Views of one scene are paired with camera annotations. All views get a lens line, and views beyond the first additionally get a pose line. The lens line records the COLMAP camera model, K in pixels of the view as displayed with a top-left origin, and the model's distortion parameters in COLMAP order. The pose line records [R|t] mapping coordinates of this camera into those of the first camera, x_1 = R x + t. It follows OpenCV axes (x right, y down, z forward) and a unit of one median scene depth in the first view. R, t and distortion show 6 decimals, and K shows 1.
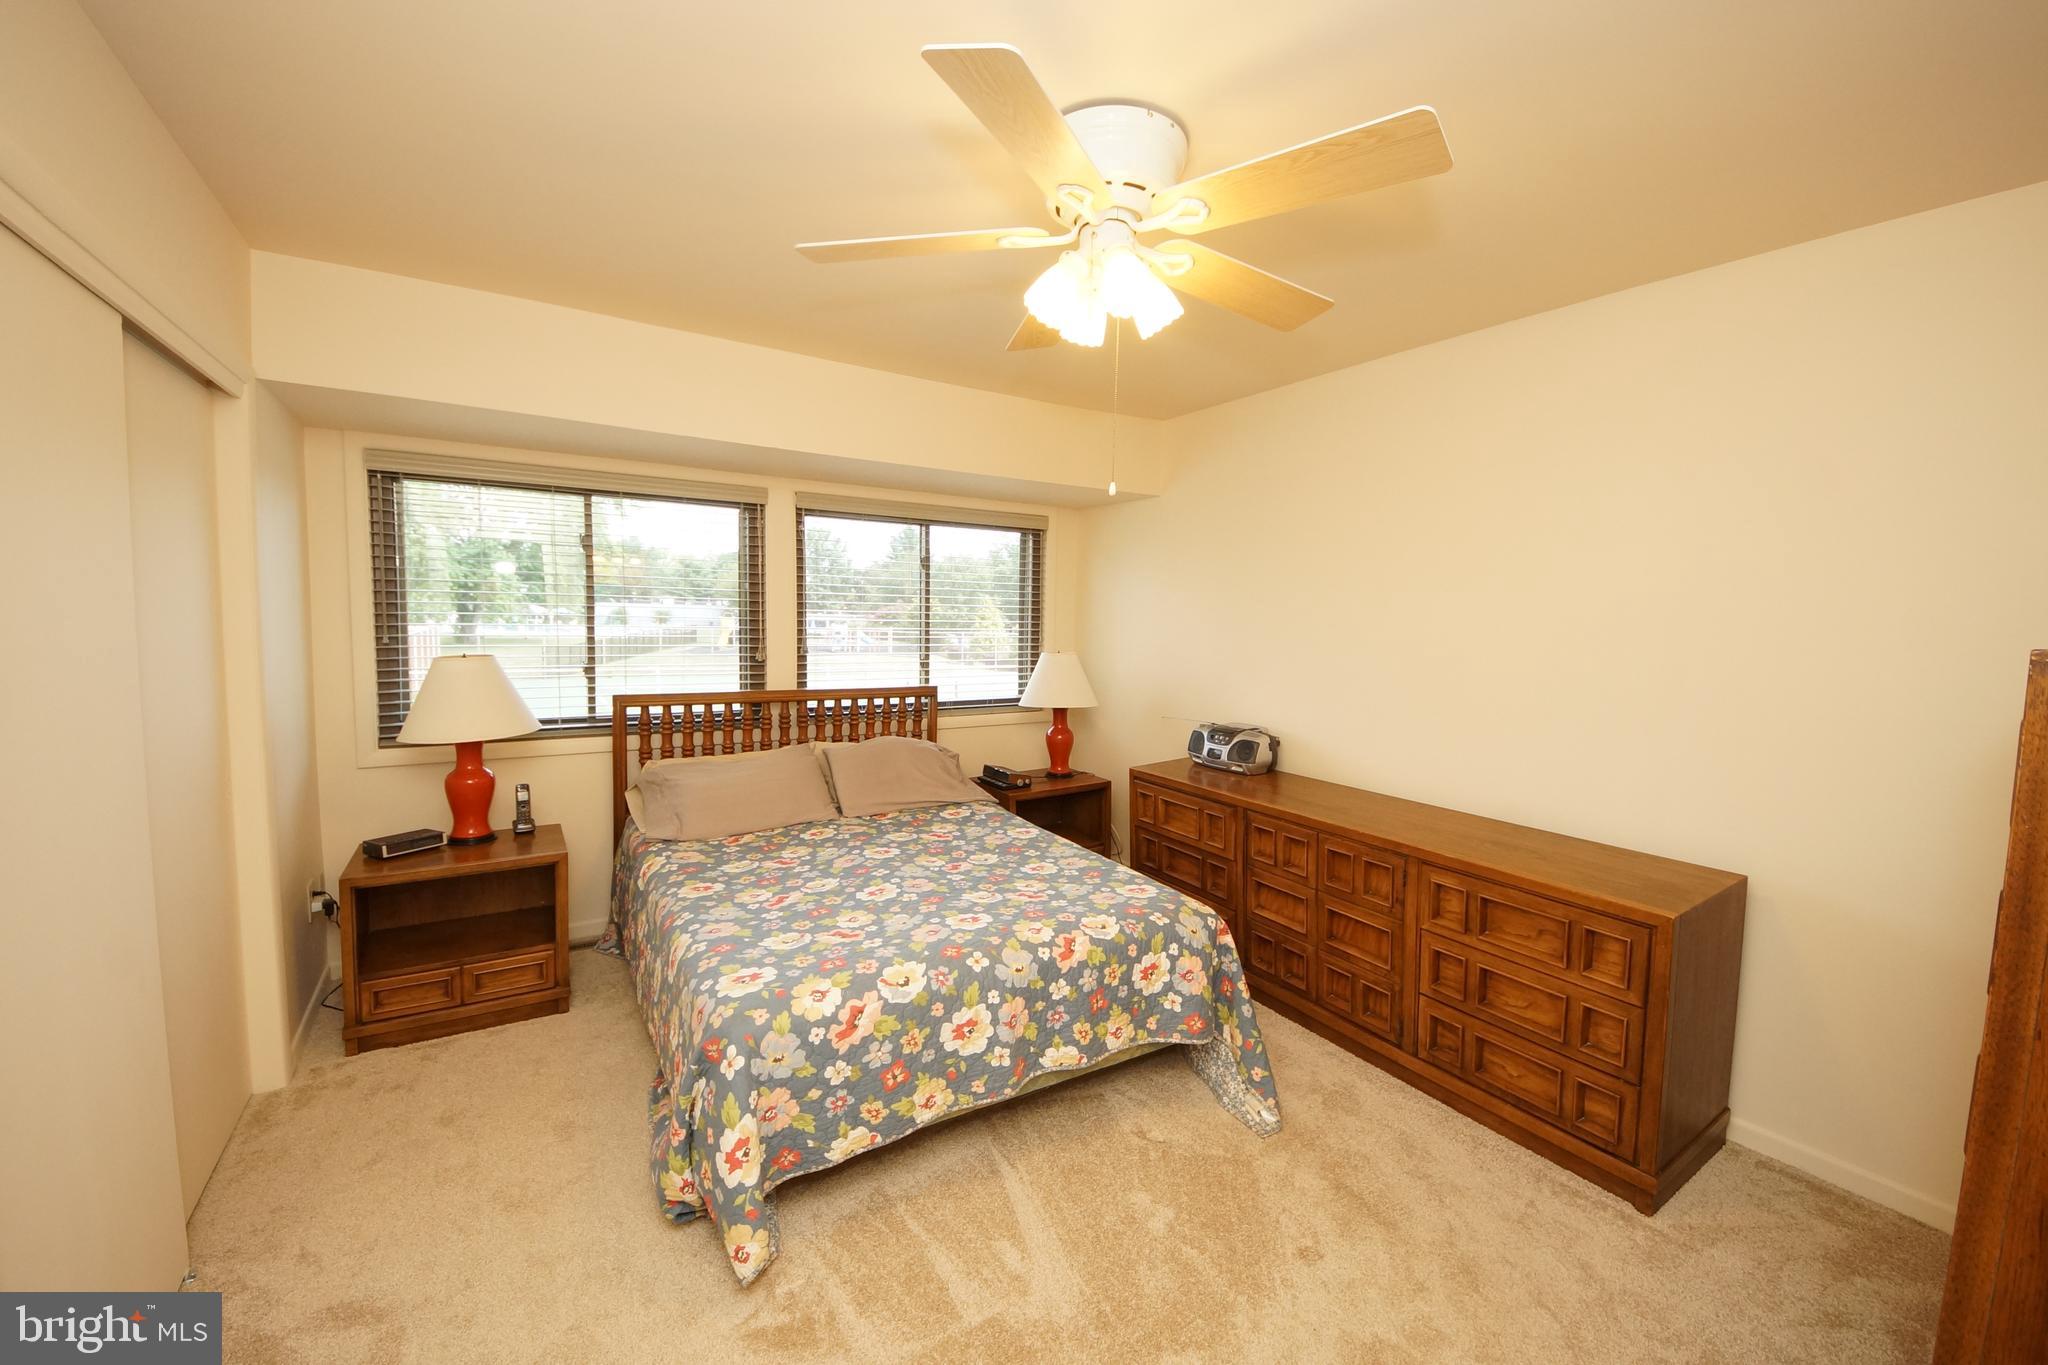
lens RADIAL K [[824.2, 0, 1024.0], [0, 824.2, 701.5], [0, 0, 1]] dist [-0.009878, -0.004518]
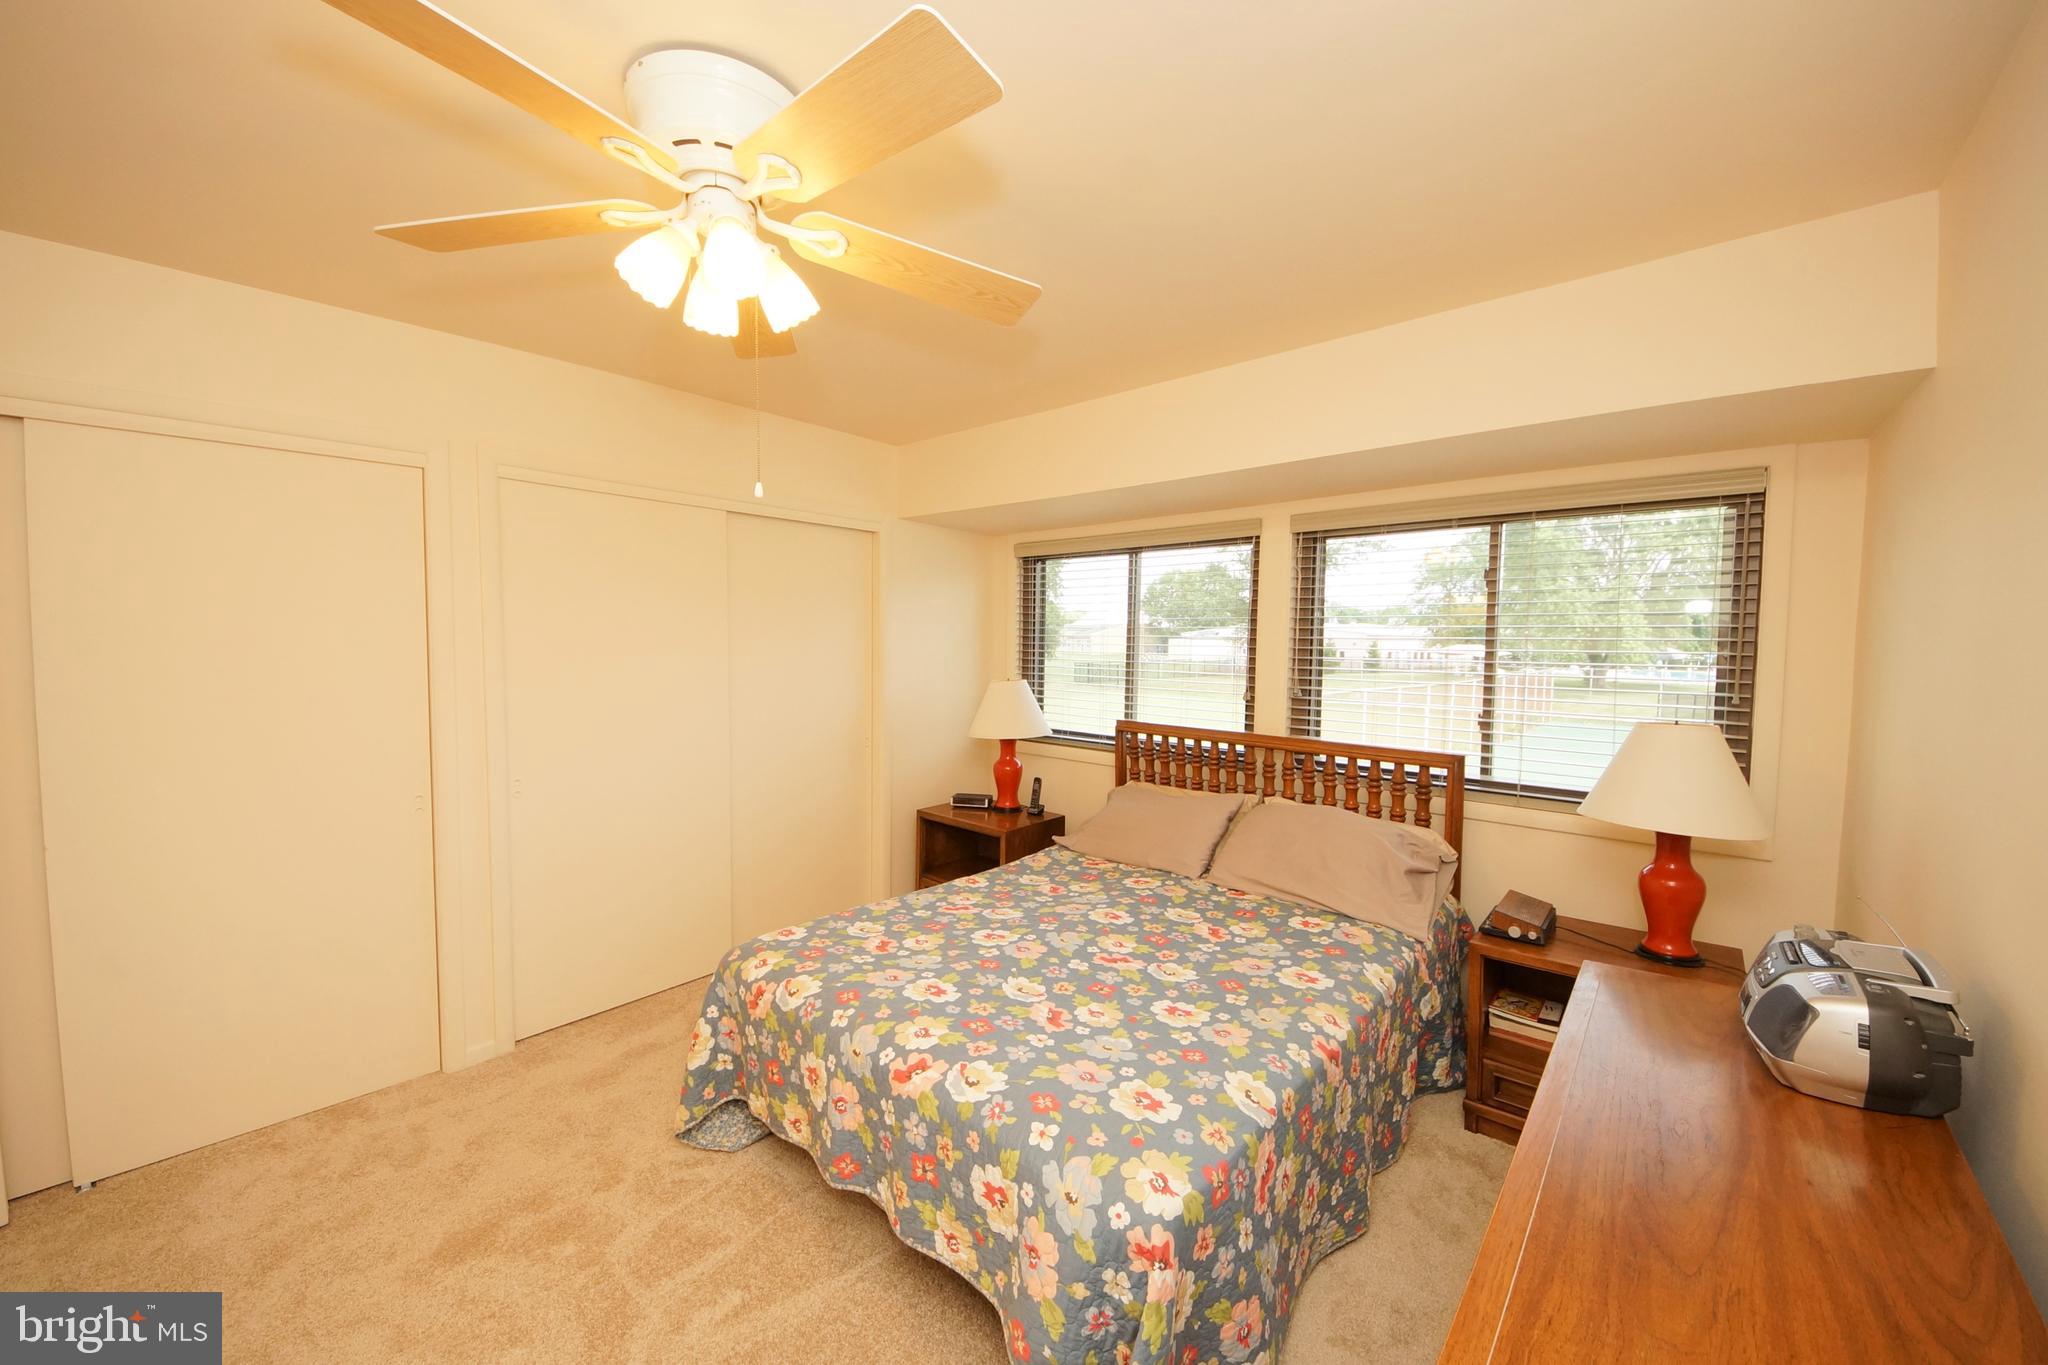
lens RADIAL K [[744.3, 0, 1027.1], [0, 744.3, 670.6], [0, 0, 1]] dist [0.006721, -0.000110]
pose [[0.283378, 0.030304, -0.958530, 0.567071], [-0.113875, 0.993493, -0.002256, -0.070544], [0.952224, 0.109791, 0.284984, 0.640511]]
